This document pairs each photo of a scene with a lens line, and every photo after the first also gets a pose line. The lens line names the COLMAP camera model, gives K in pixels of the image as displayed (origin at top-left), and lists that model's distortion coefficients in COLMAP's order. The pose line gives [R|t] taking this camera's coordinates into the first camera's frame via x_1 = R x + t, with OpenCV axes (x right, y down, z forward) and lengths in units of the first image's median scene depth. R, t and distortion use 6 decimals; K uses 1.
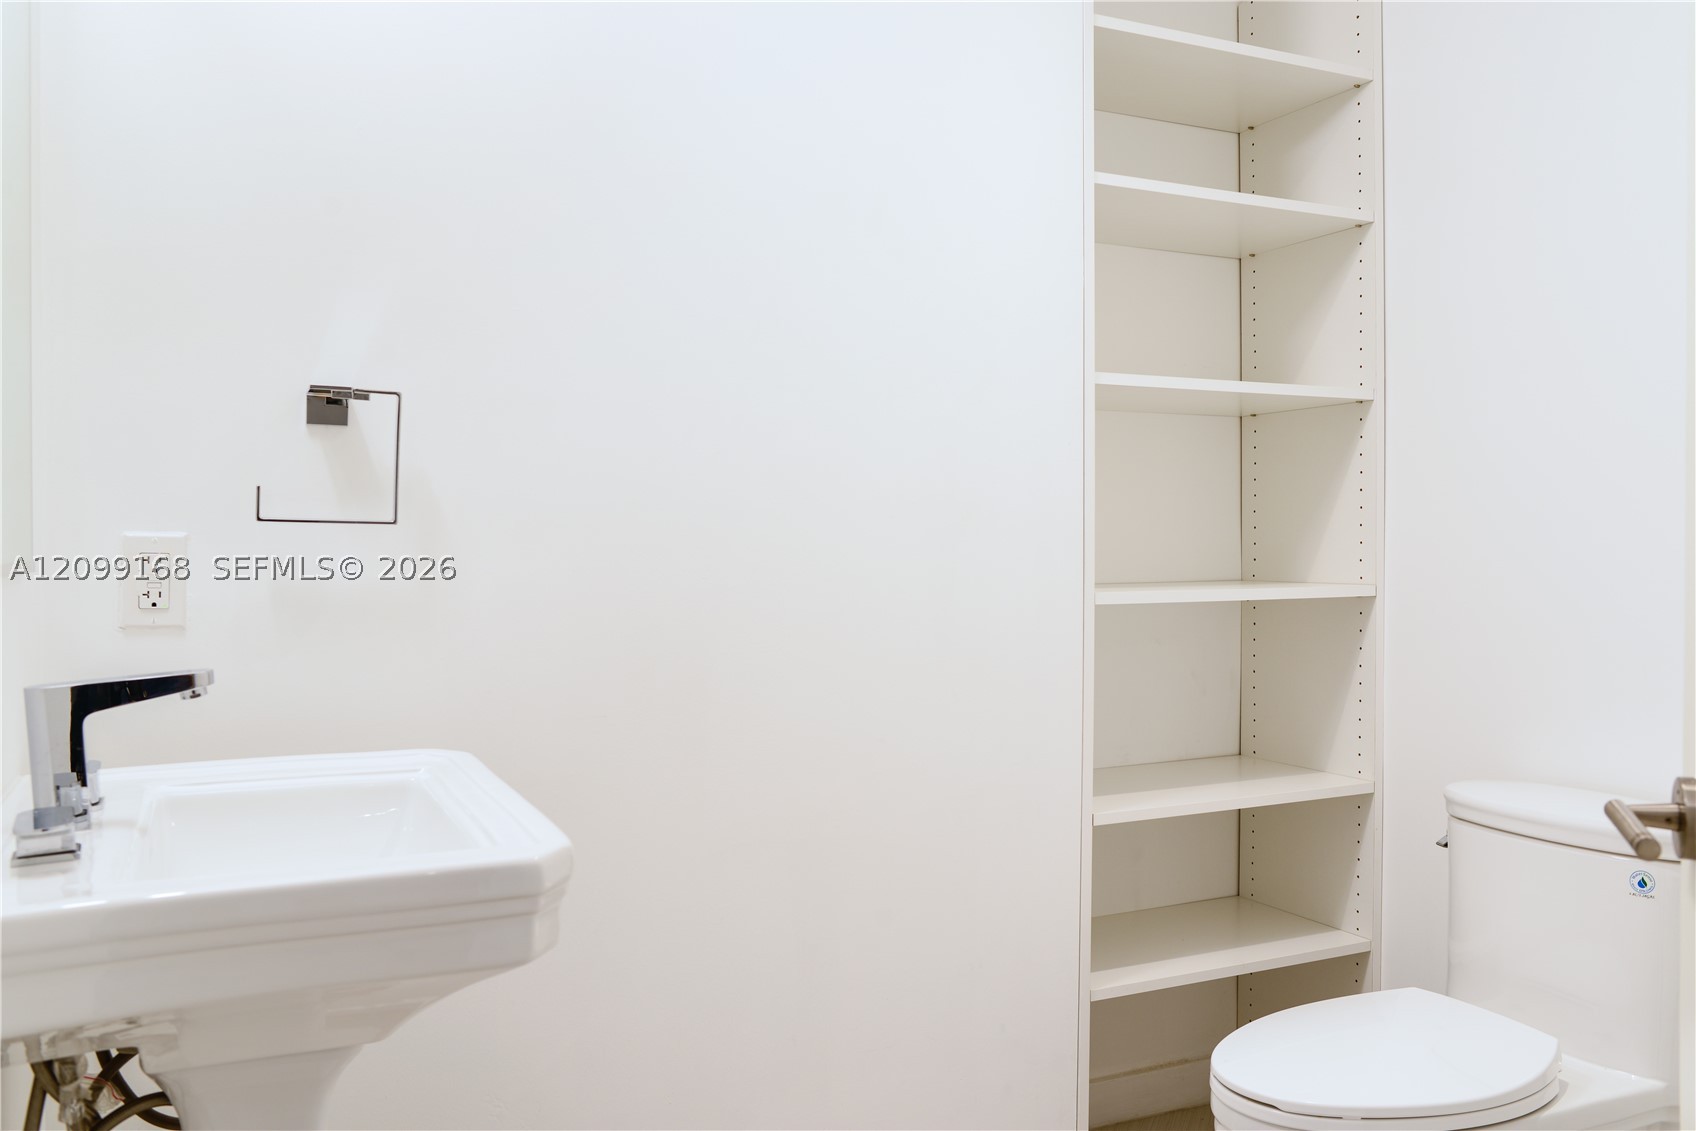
lens RADIAL K [[1357.5, 0, 848.0], [0, 1357.5, 565.5], [0, 0, 1]] dist [-0.083675, 0.076667]
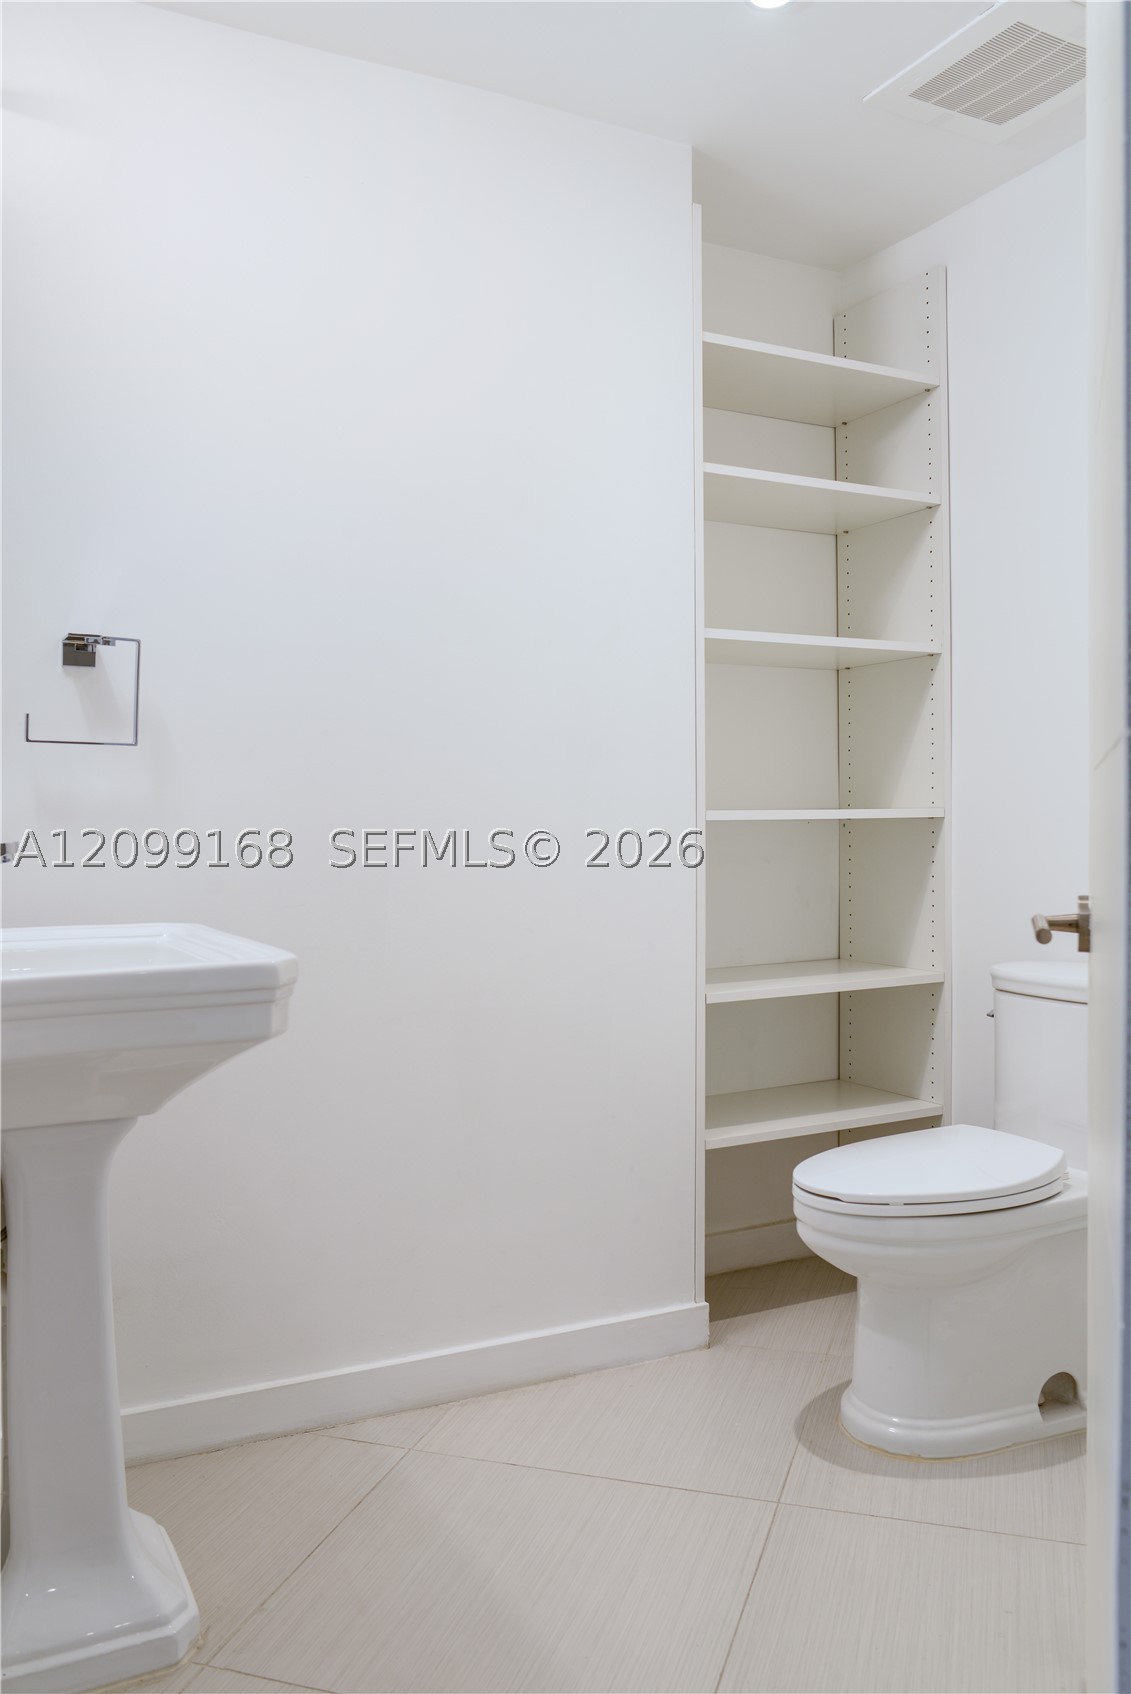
lens RADIAL K [[1355.9, 0, 580.0], [0, 1355.9, 849.2], [0, 0, 1]] dist [-0.083675, 0.076667]
pose [[0.998571, -0.007705, 0.052892, 0.005370], [0.007406, 0.999956, 0.005843, 0.041609], [-0.052935, -0.005443, 0.998583, -0.181018]]
